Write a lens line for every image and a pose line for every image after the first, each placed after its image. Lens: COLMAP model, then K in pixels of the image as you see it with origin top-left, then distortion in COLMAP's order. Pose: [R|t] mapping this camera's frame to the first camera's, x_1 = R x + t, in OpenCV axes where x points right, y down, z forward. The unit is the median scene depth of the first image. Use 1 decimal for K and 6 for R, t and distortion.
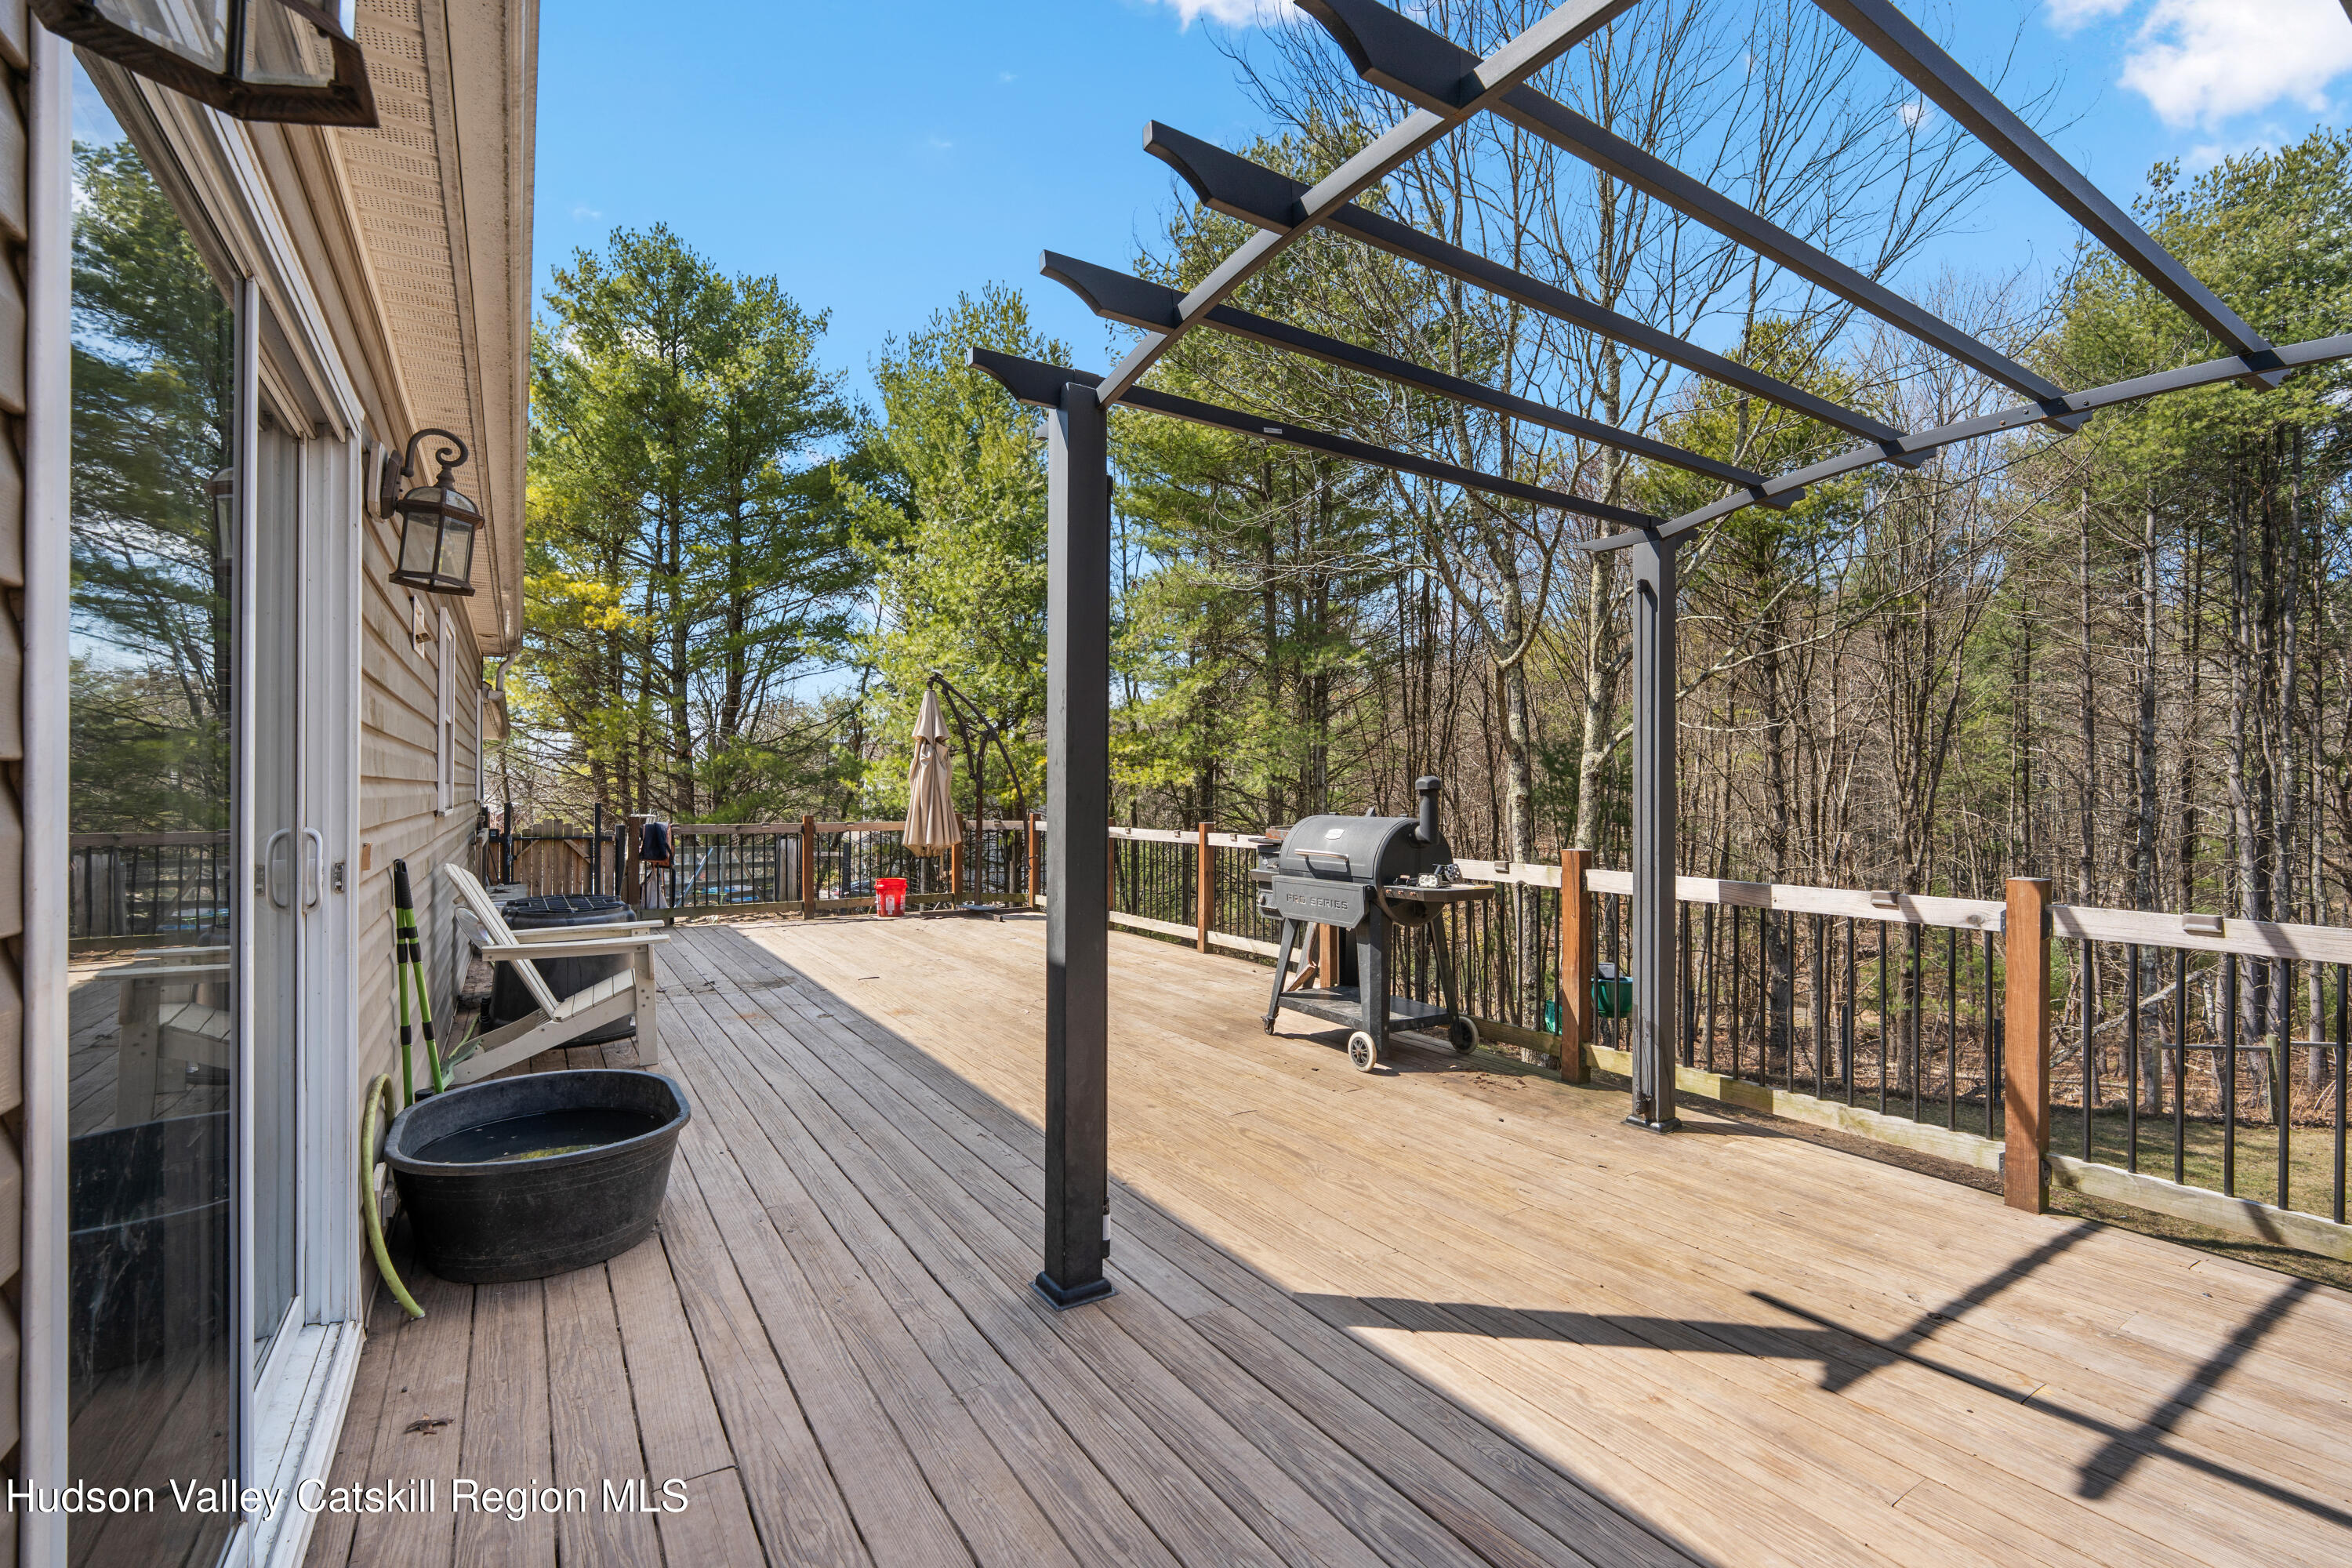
lens RADIAL K [[1078.3, 0, 1189.3], [0, 1078.3, 798.3], [0, 0, 1]] dist [-0.013044, 0.003902]
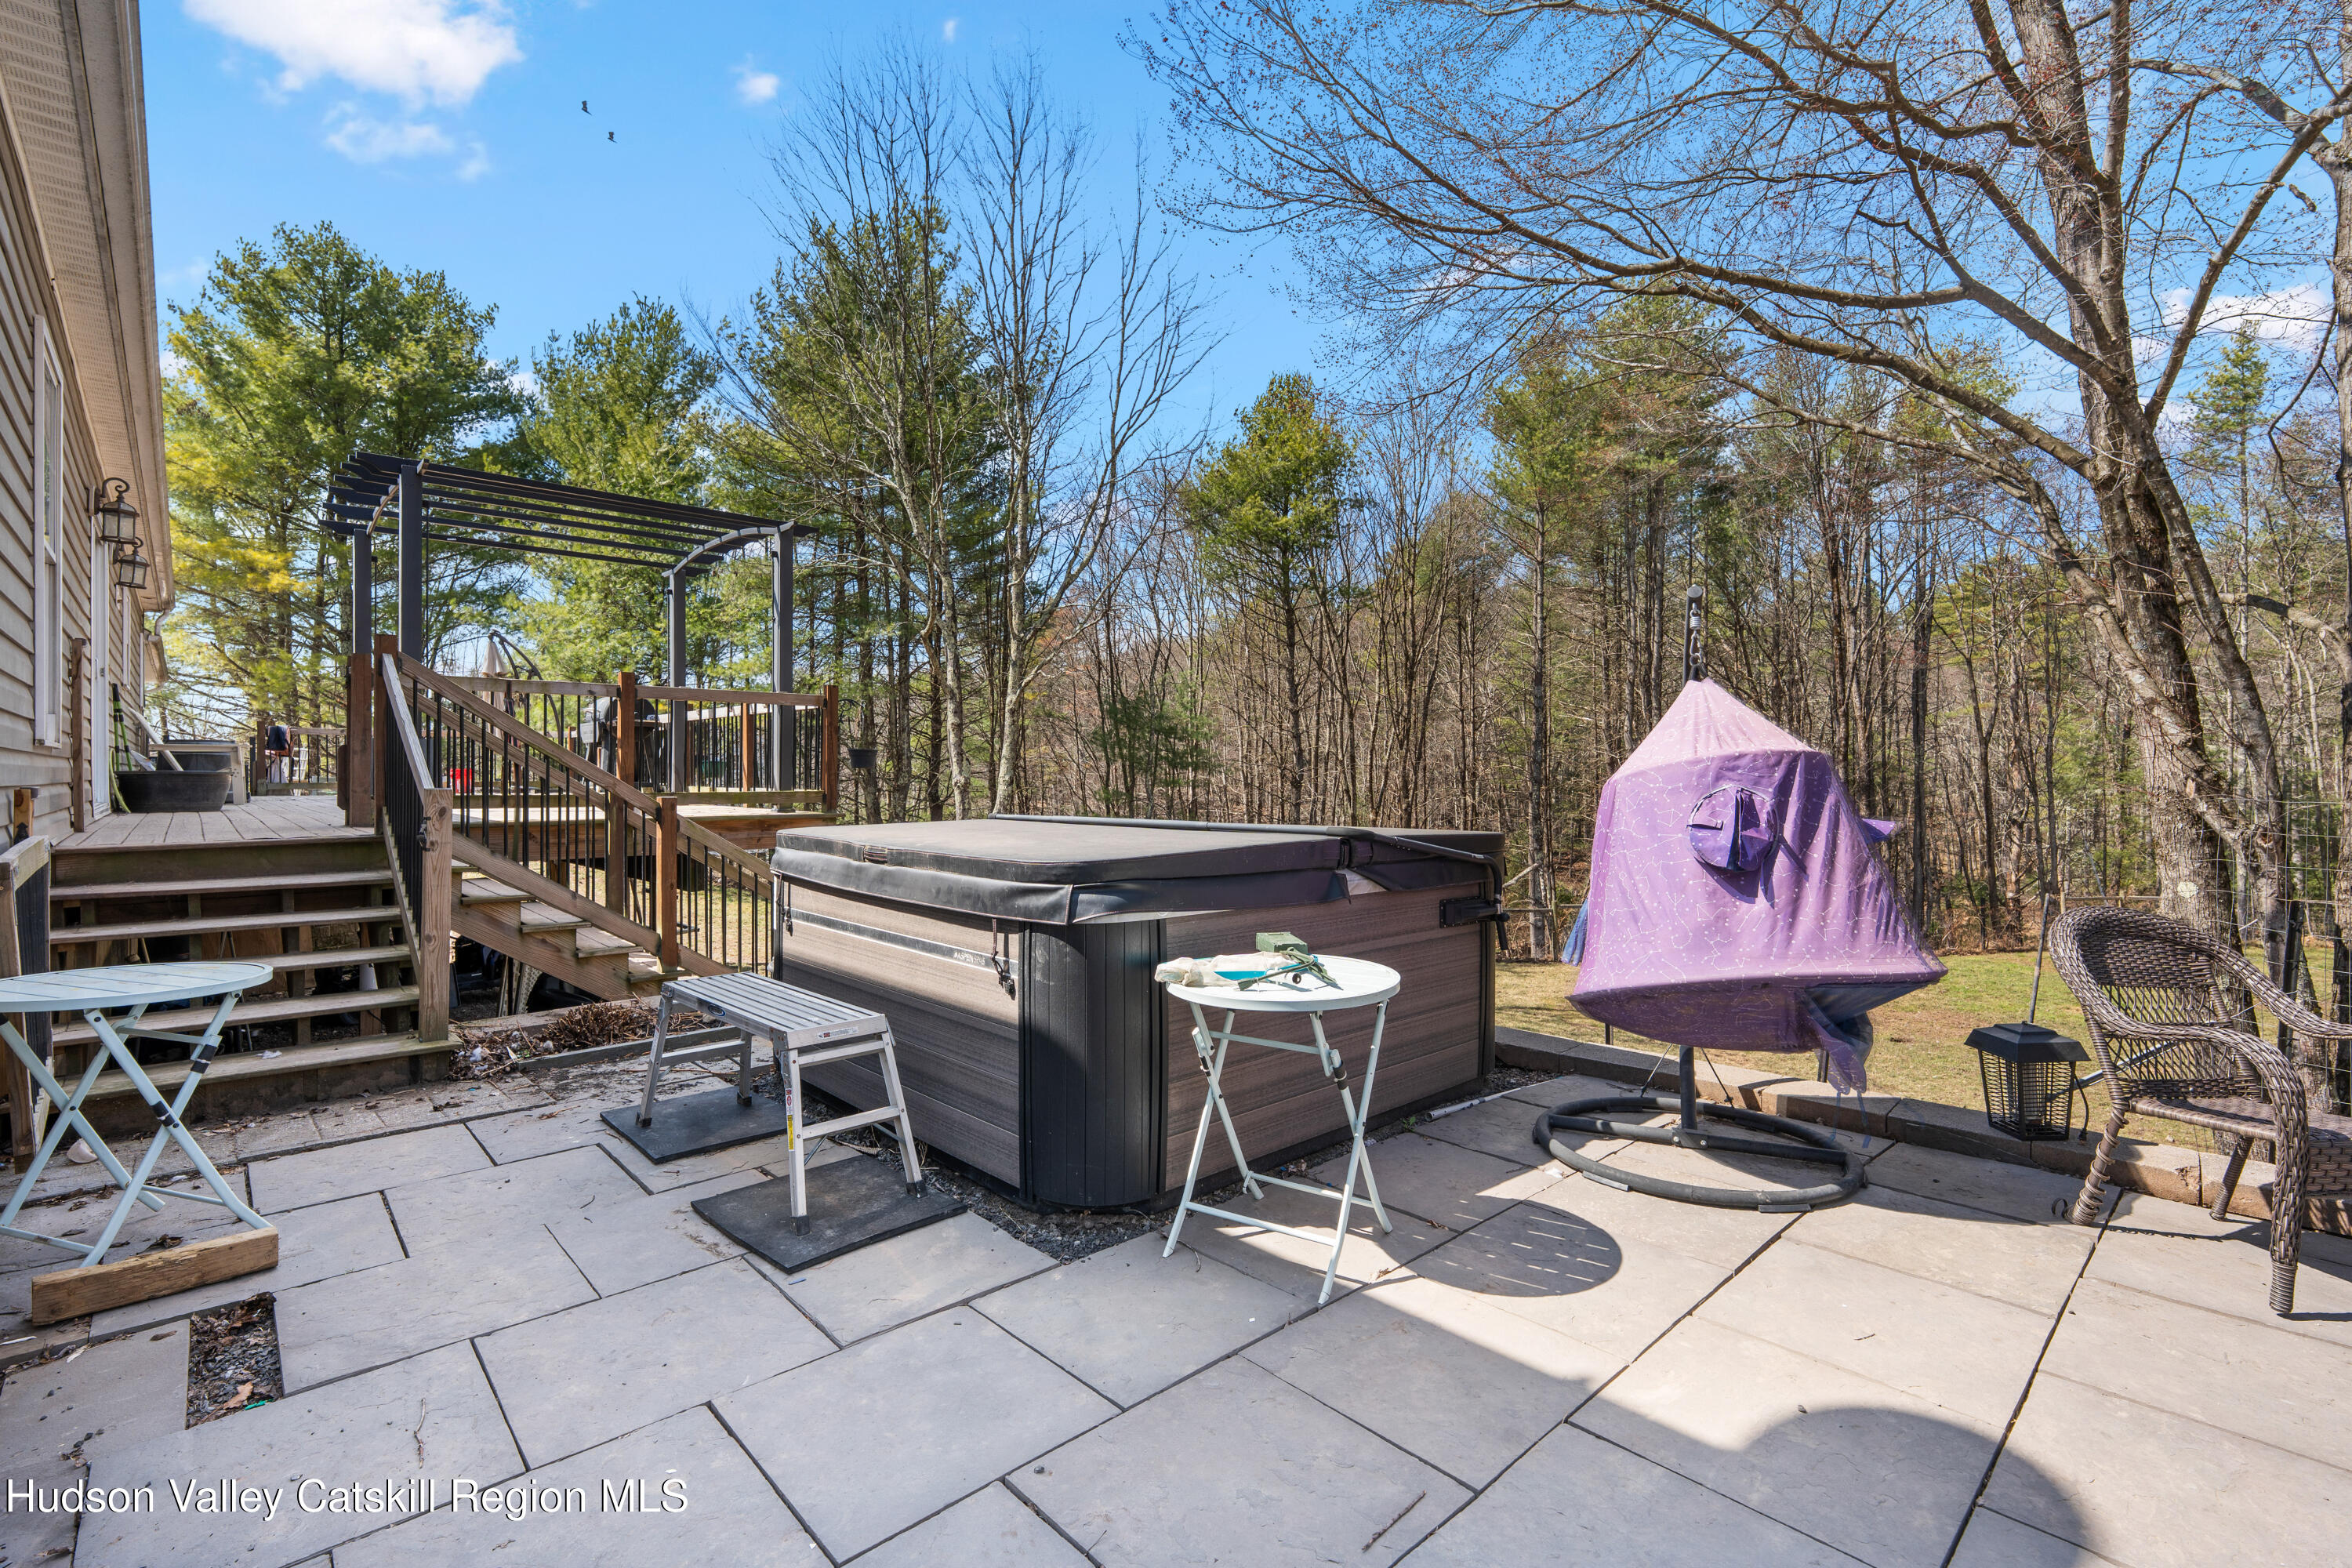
lens RADIAL K [[1078.3, 0, 1120.9], [0, 1078.3, 771.7], [0, 0, 1]] dist [-0.013044, 0.003902]
pose [[0.987436, -0.003785, 0.157974, 0.132343], [0.003921, 0.999992, -0.000553, 0.028539], [-0.157970, 0.001166, 0.987443, -0.203268]]
